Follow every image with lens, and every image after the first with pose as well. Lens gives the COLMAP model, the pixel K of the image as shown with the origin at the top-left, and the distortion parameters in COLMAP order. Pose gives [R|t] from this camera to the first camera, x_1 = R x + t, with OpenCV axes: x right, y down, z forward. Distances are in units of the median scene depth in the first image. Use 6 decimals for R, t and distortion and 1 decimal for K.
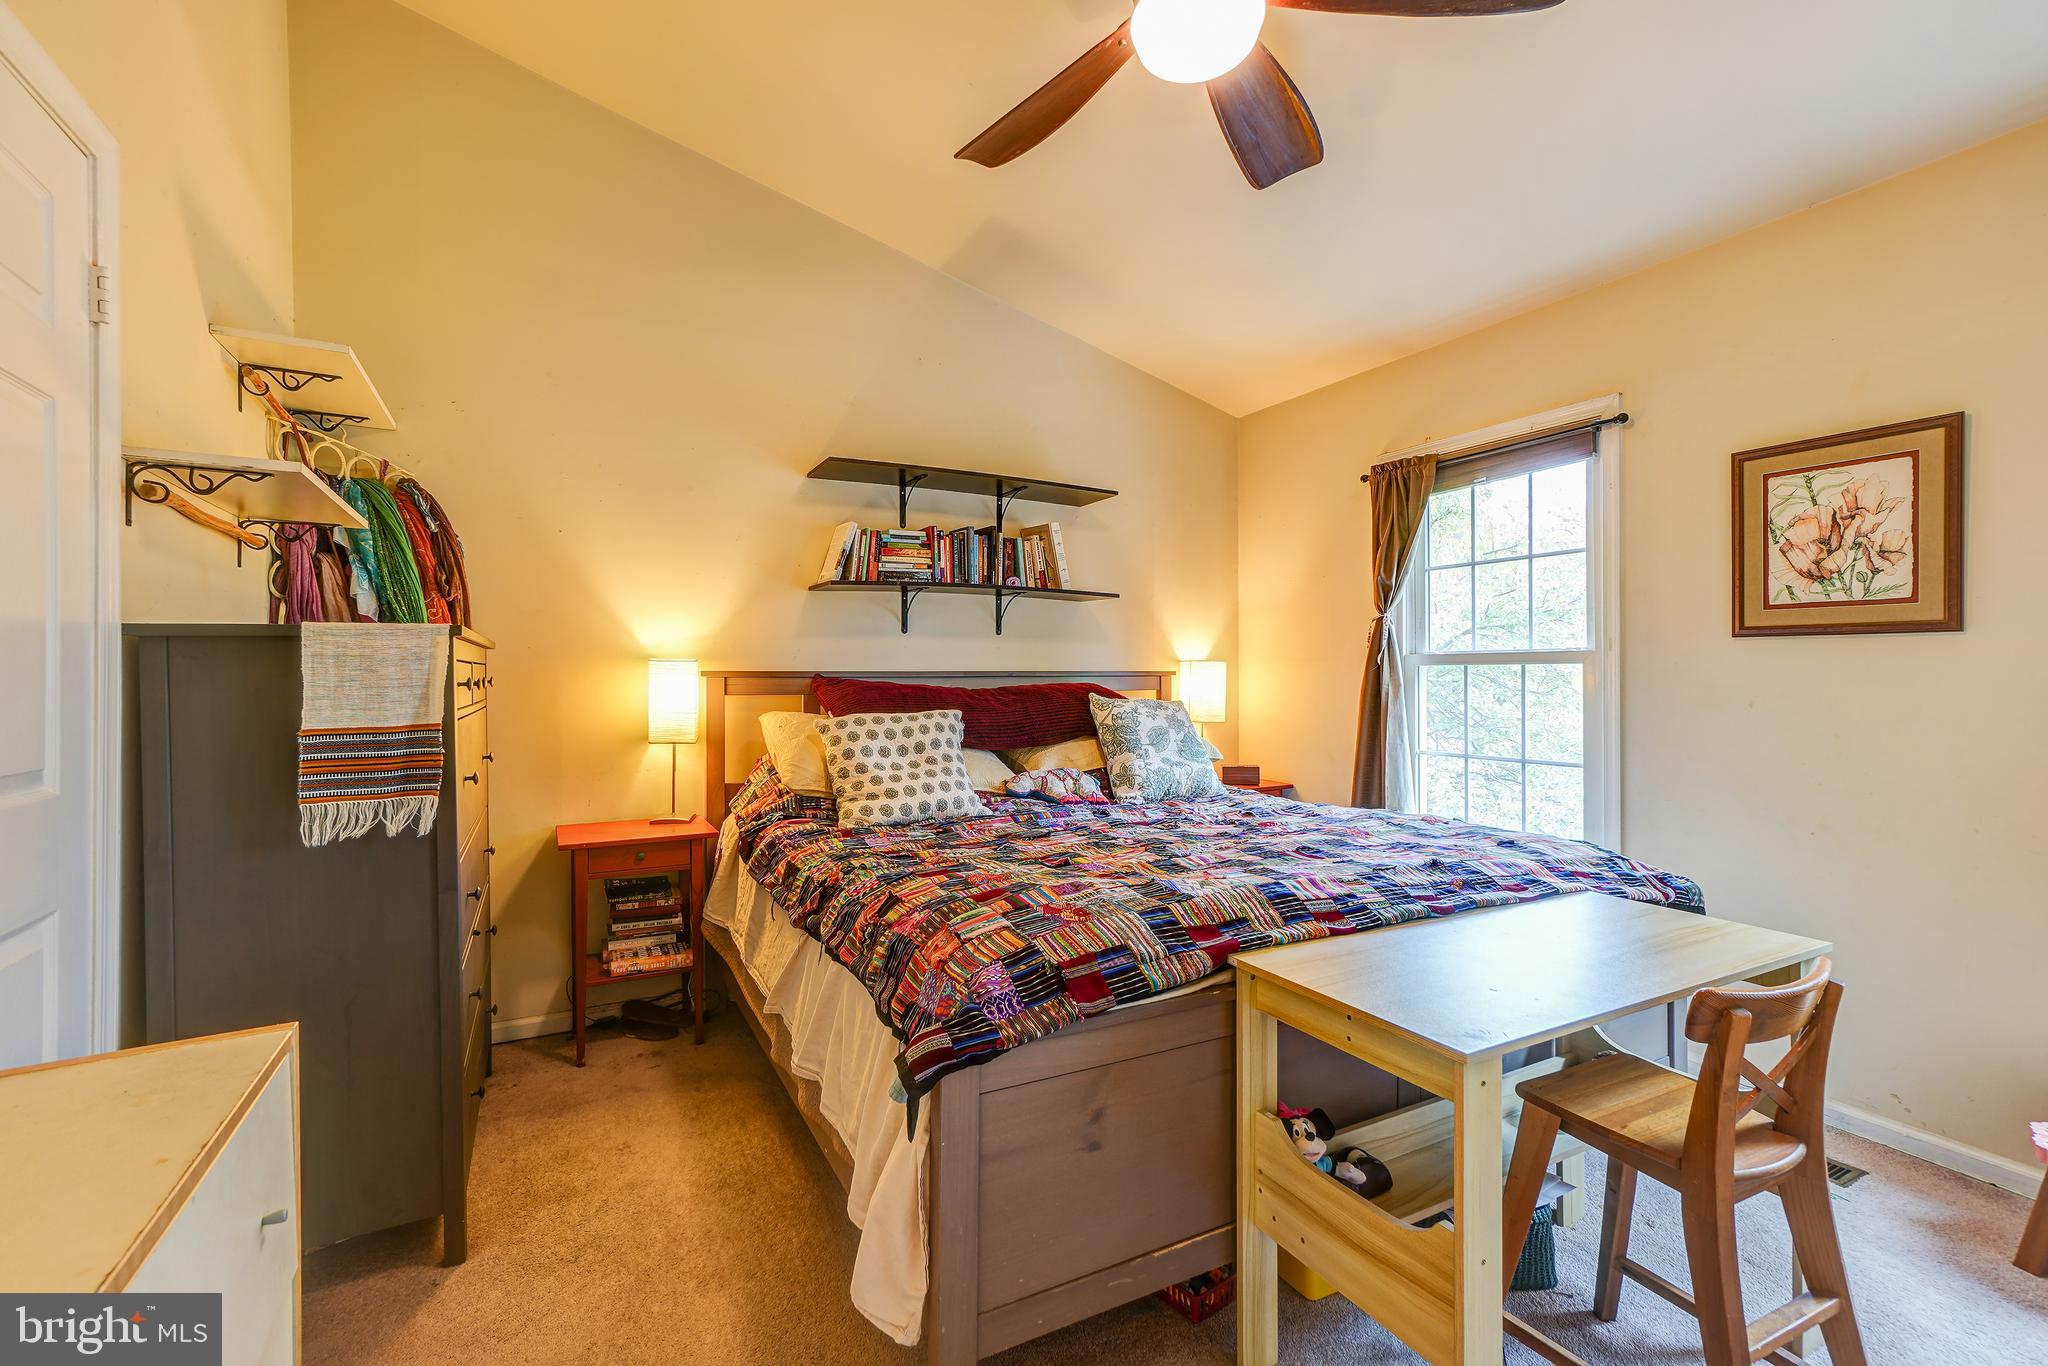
lens RADIAL K [[889.0, 0, 1015.7], [0, 889.0, 675.6], [0, 0, 1]] dist [-0.016172, 0.012542]
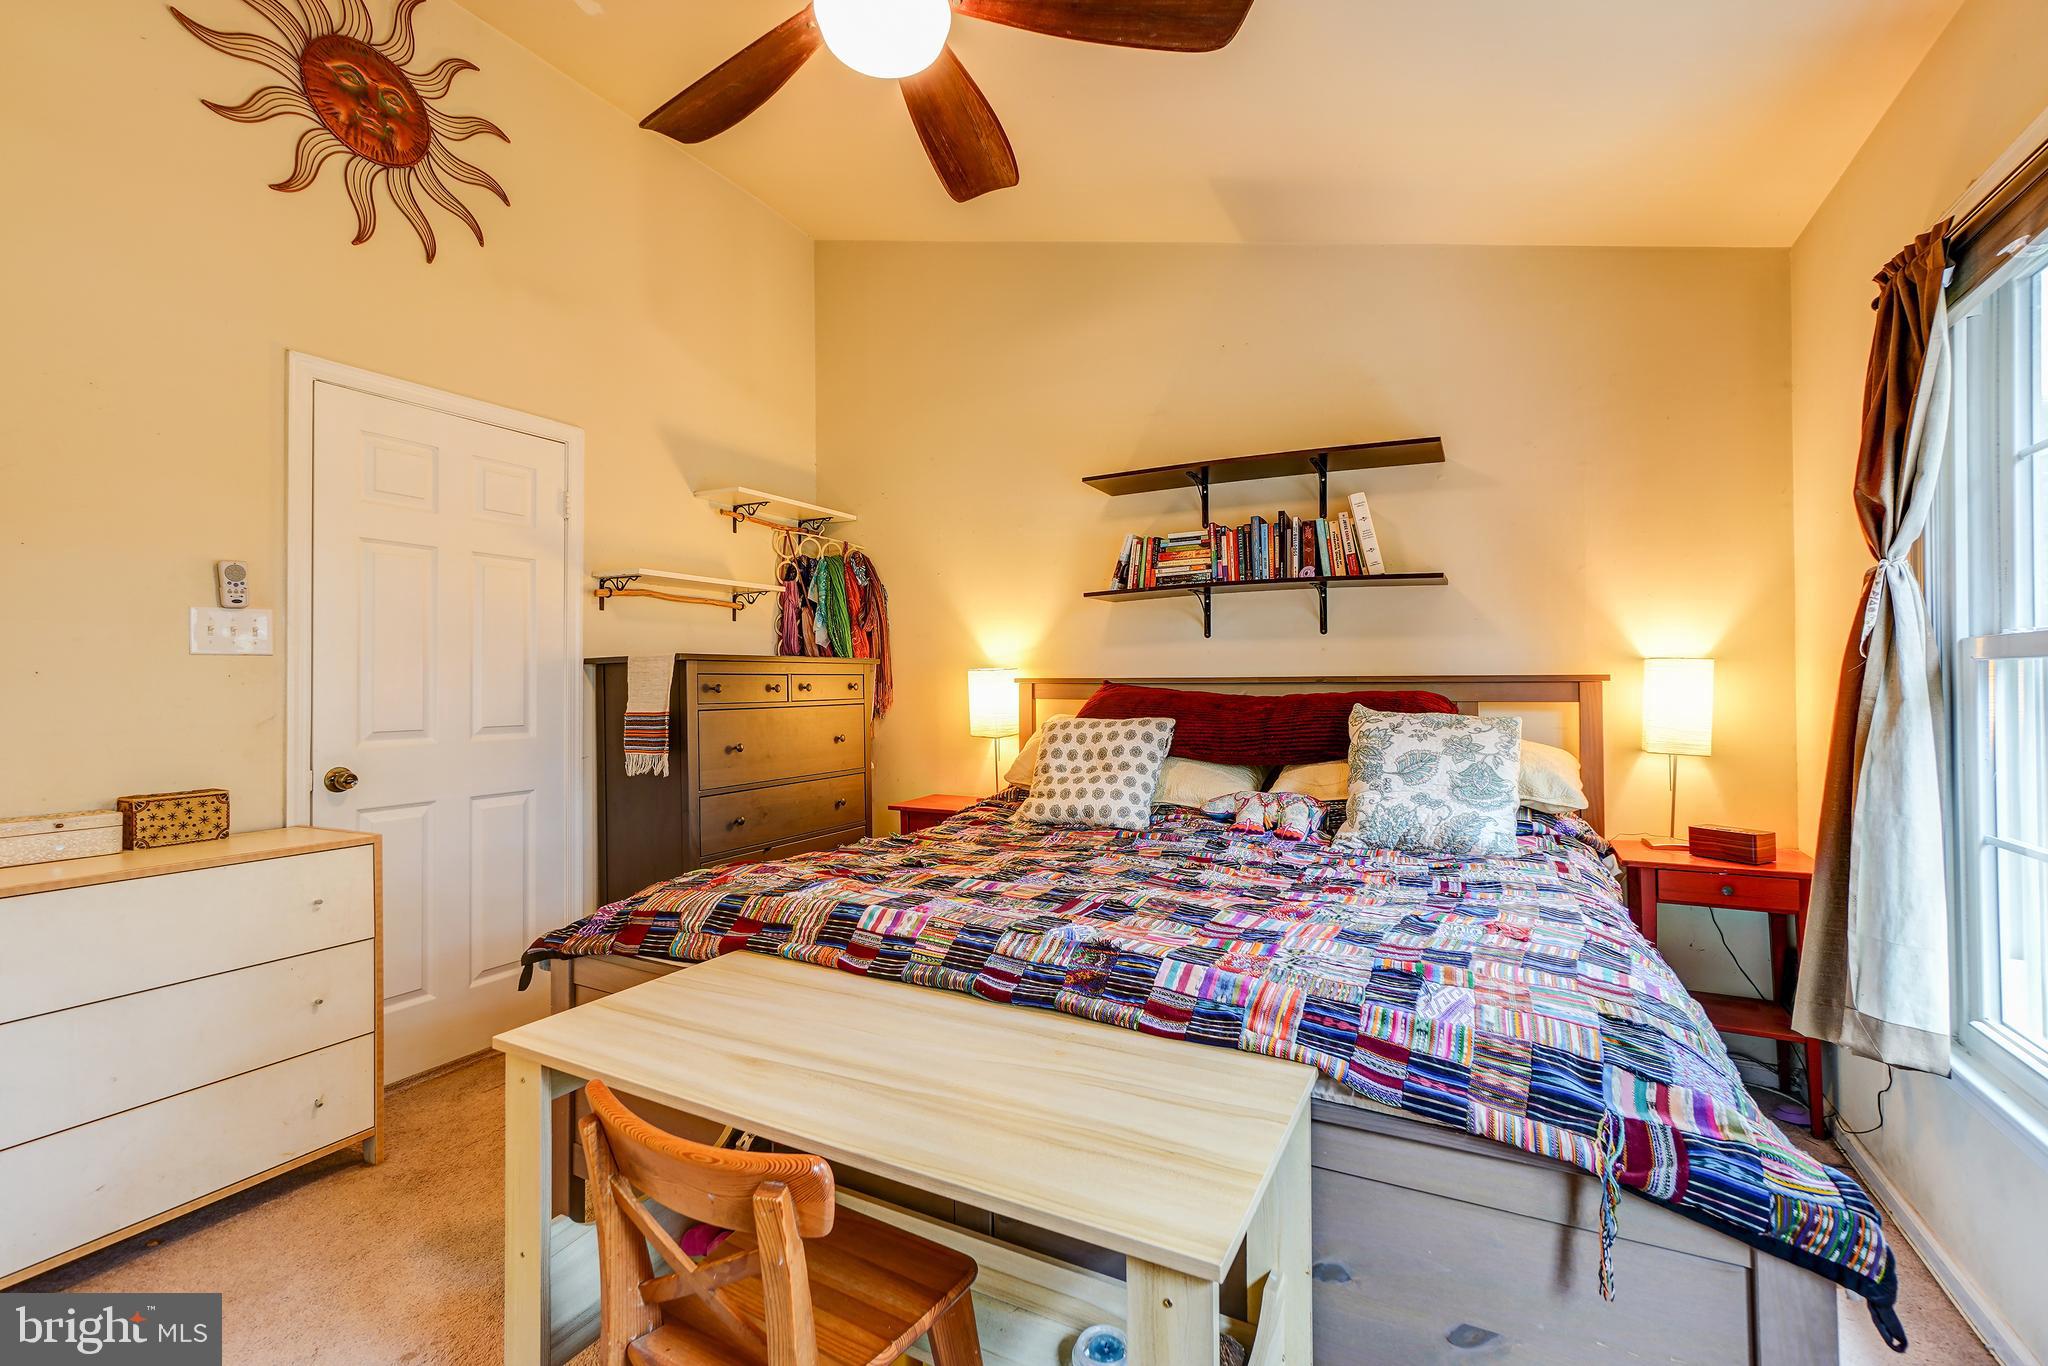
lens RADIAL K [[889.0, 0, 1018.1], [0, 889.0, 686.0], [0, 0, 1]] dist [-0.016172, 0.012542]
pose [[0.564152, 0.003178, -0.825665, 0.552092], [0.002731, 0.999980, 0.005715, -0.001555], [0.825667, -0.005479, 0.564132, 0.289866]]
